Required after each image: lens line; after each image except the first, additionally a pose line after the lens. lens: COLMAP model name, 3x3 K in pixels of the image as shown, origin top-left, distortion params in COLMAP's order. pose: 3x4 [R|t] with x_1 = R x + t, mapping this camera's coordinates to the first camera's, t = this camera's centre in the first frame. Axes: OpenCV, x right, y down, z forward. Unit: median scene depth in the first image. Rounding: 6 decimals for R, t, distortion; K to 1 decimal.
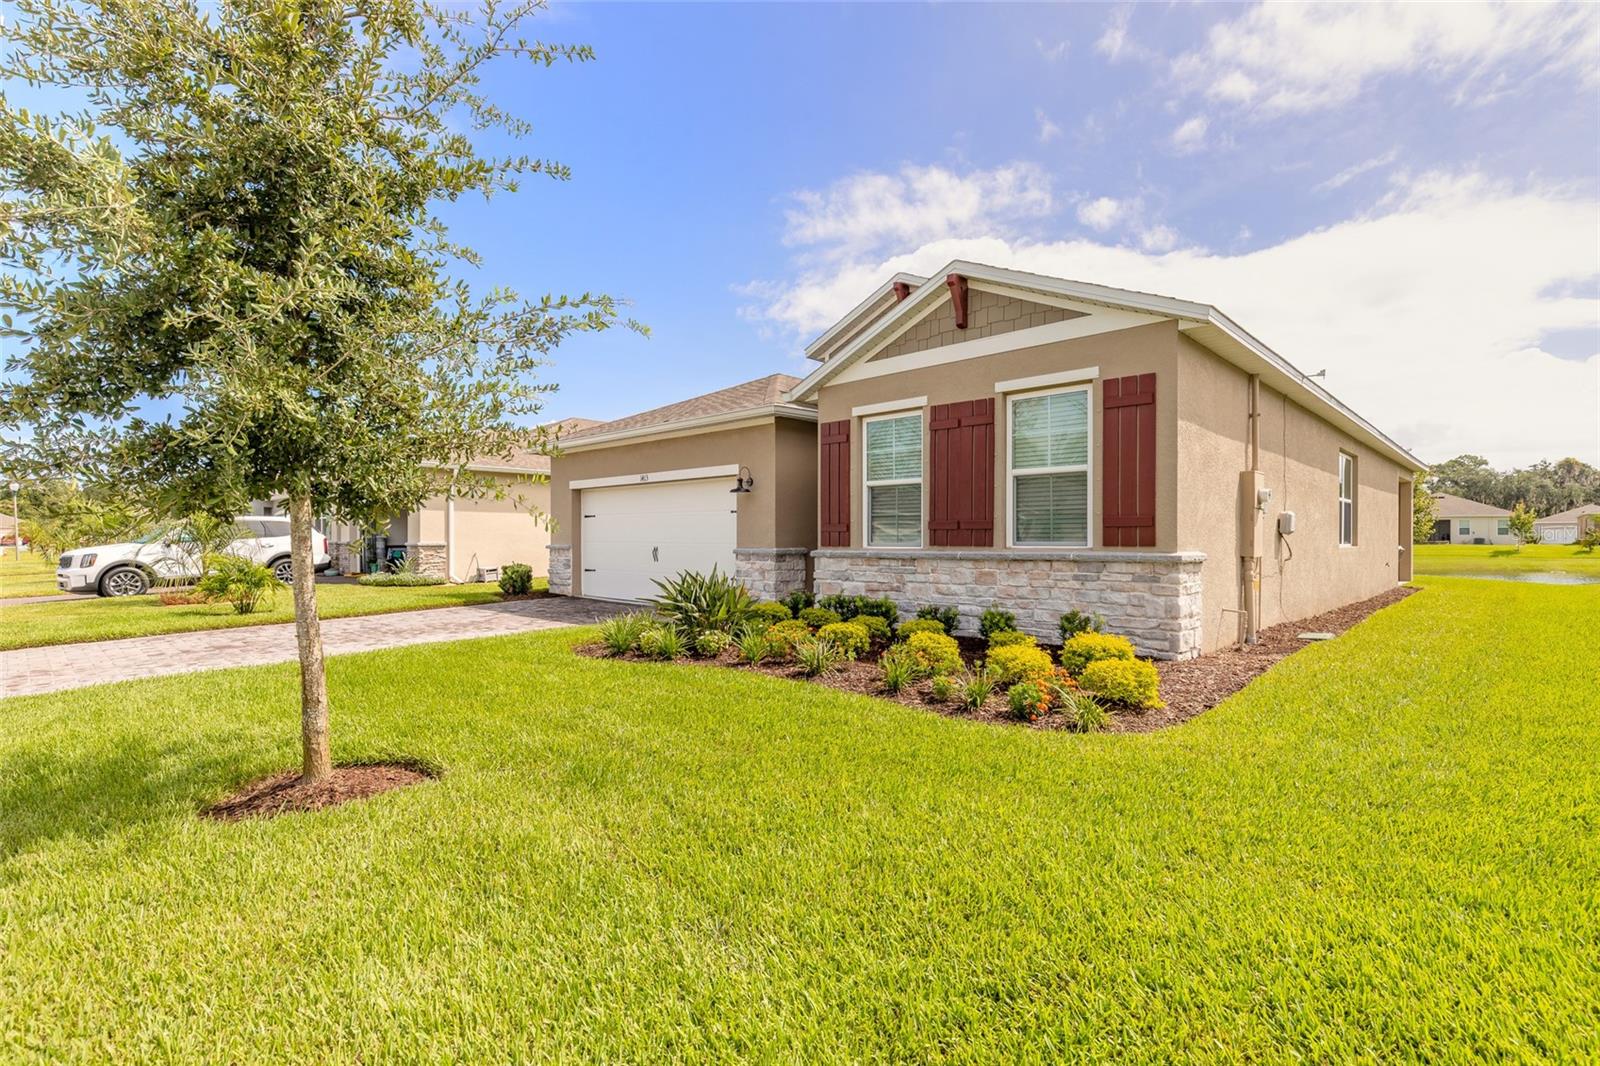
lens RADIAL K [[756.8, 0, 798.9], [0, 756.8, 536.3], [0, 0, 1]] dist [0.003726, 0.000360]
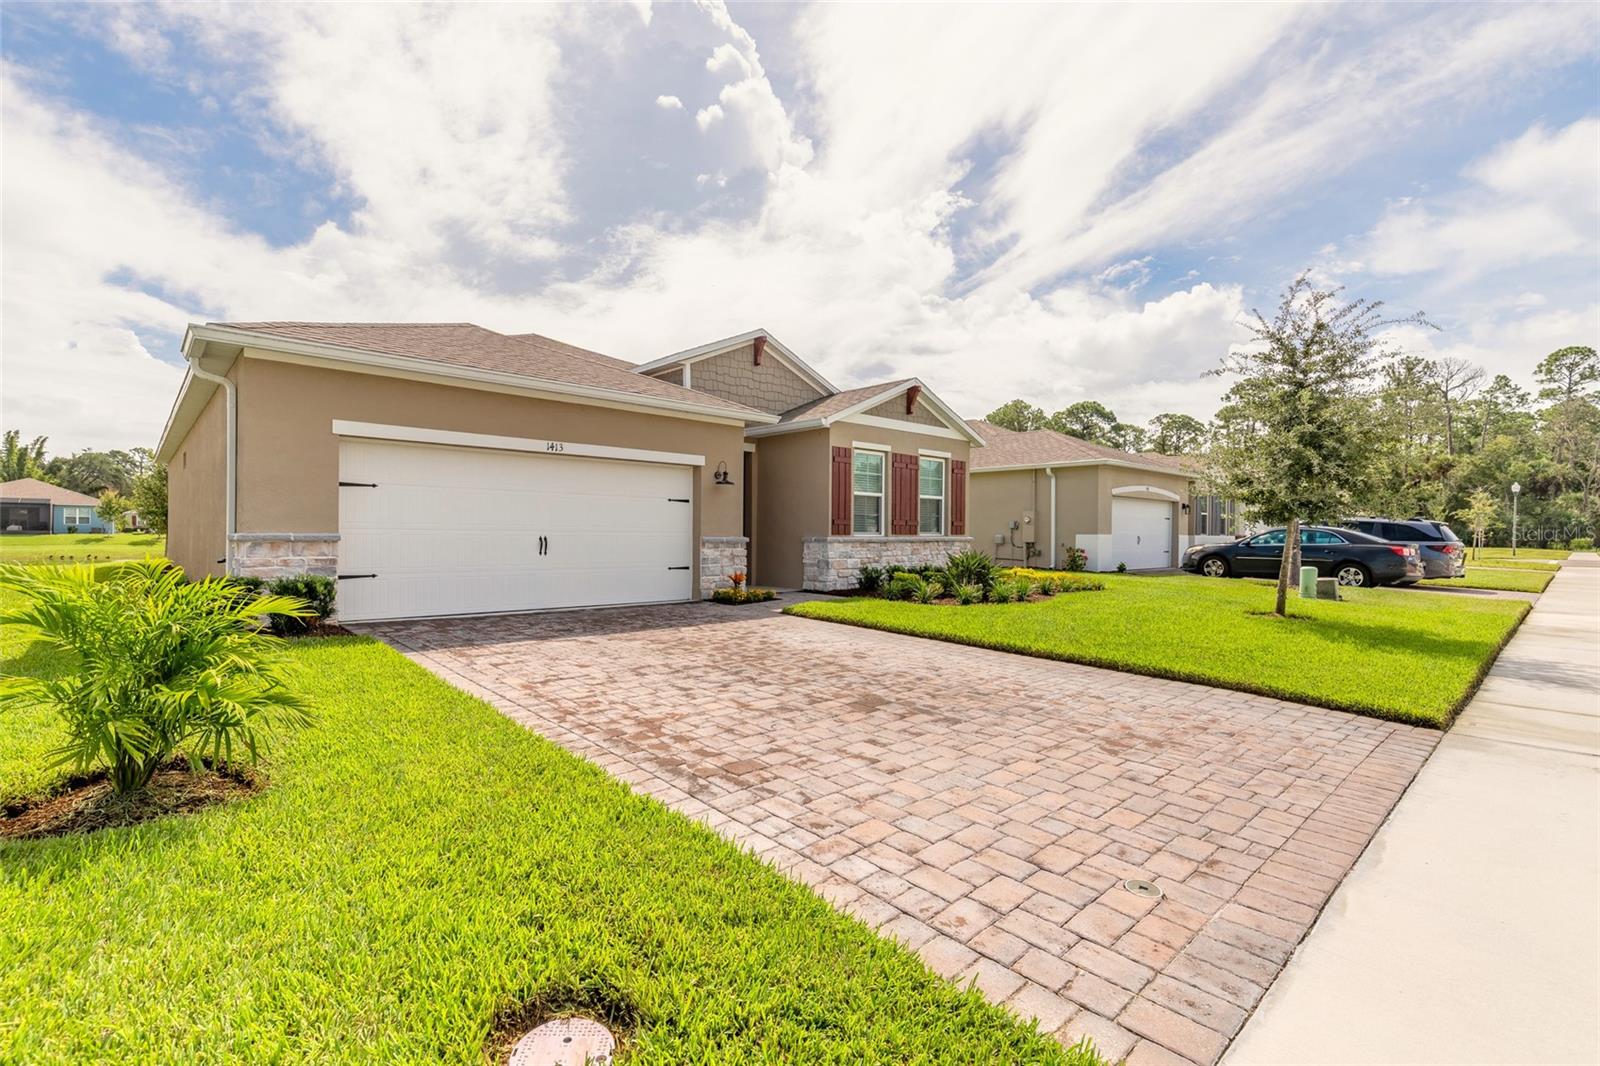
lens RADIAL K [[720.8, 0, 799.3], [0, 720.8, 531.5], [0, 0, 1]] dist [0.007922, -0.001866]
pose [[0.048732, -0.011340, 0.998748, -1.331675], [-0.023684, 0.999641, 0.012506, -0.009007], [-0.998531, -0.024263, 0.048446, 1.027658]]
